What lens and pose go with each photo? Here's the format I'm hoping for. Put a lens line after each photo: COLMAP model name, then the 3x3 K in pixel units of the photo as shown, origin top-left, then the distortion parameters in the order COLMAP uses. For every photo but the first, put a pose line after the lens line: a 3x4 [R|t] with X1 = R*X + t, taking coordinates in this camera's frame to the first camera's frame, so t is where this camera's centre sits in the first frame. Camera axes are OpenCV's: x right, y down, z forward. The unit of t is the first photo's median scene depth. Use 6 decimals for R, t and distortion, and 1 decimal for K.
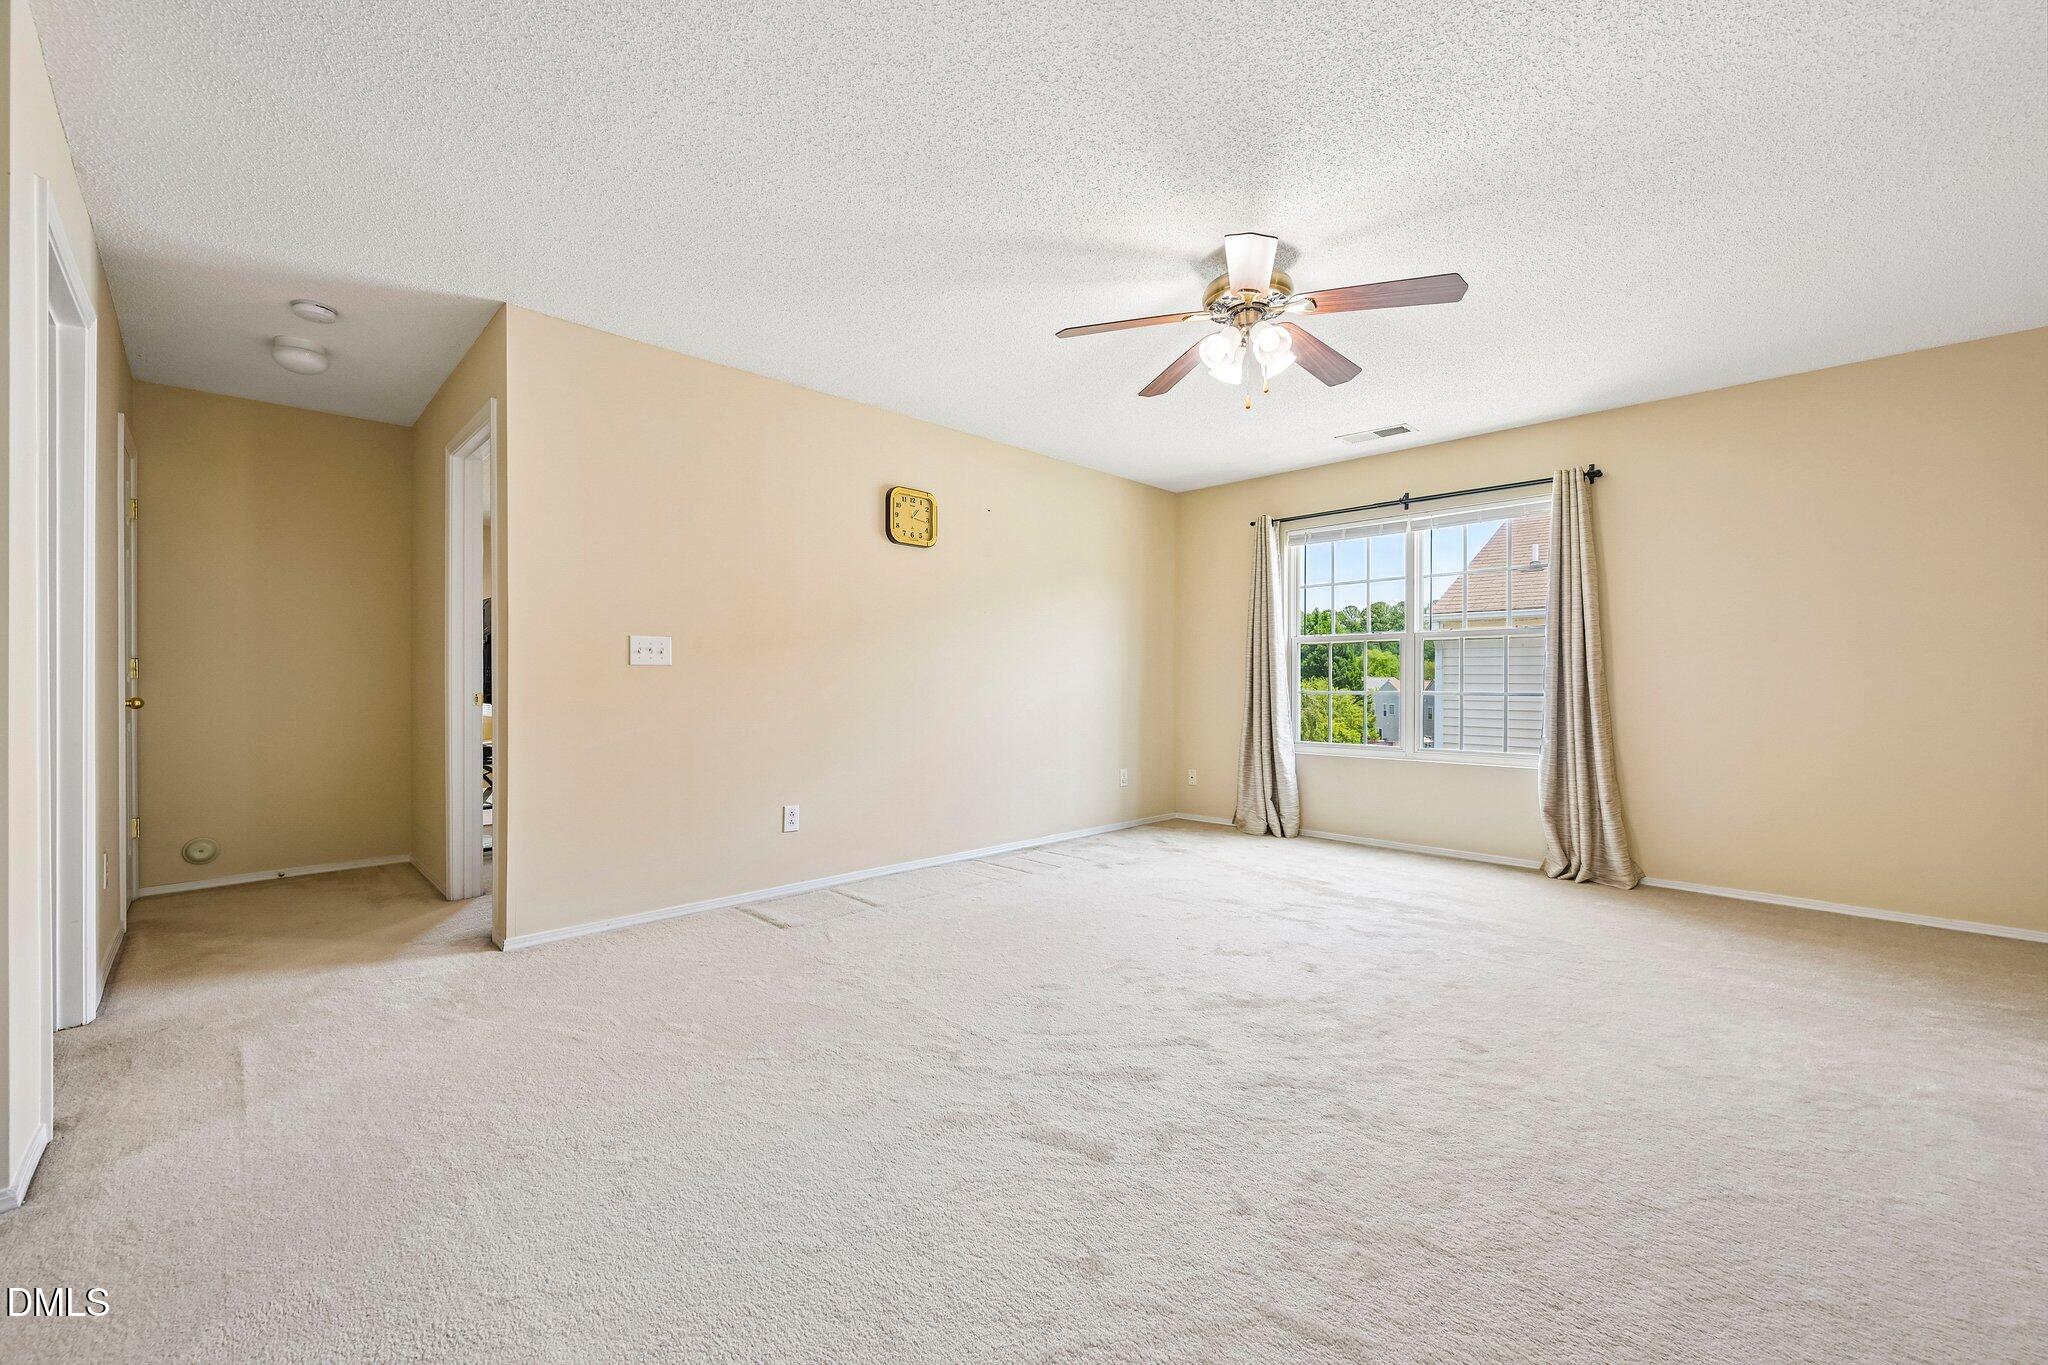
lens RADIAL K [[809.4, 0, 1031.2], [0, 809.4, 674.4], [0, 0, 1]] dist [-0.001207, -0.000185]
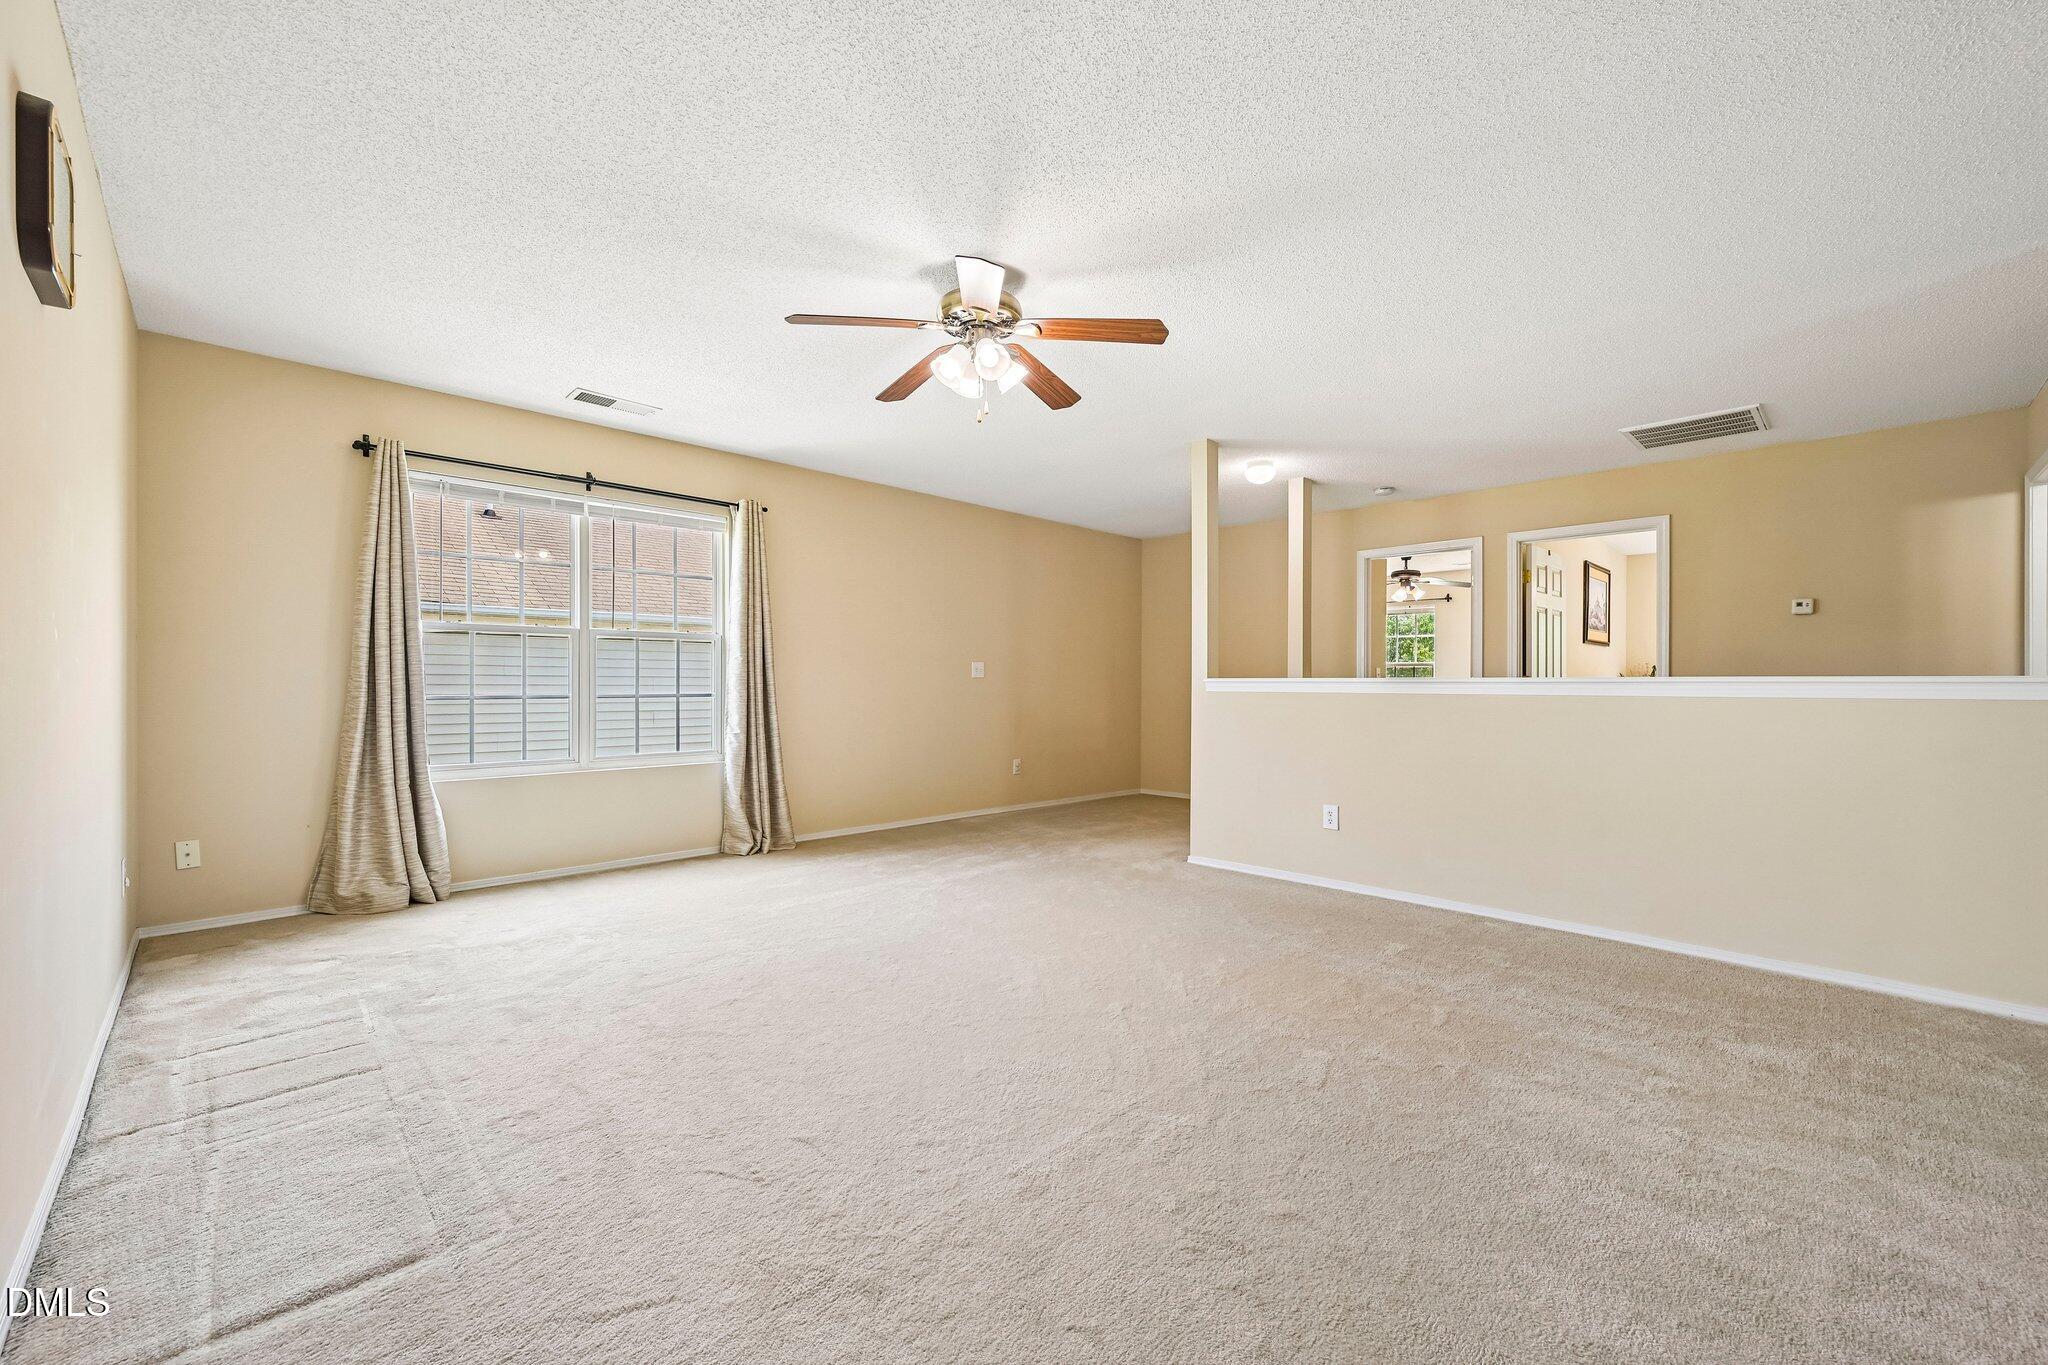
lens RADIAL K [[809.4, 0, 1030.7], [0, 809.4, 692.5], [0, 0, 1]] dist [-0.001207, -0.000185]
pose [[0.013755, -0.019139, 0.999722, -0.419692], [-0.017831, 0.999653, 0.019383, -0.007513], [-0.999746, -0.018093, 0.013409, 0.494433]]
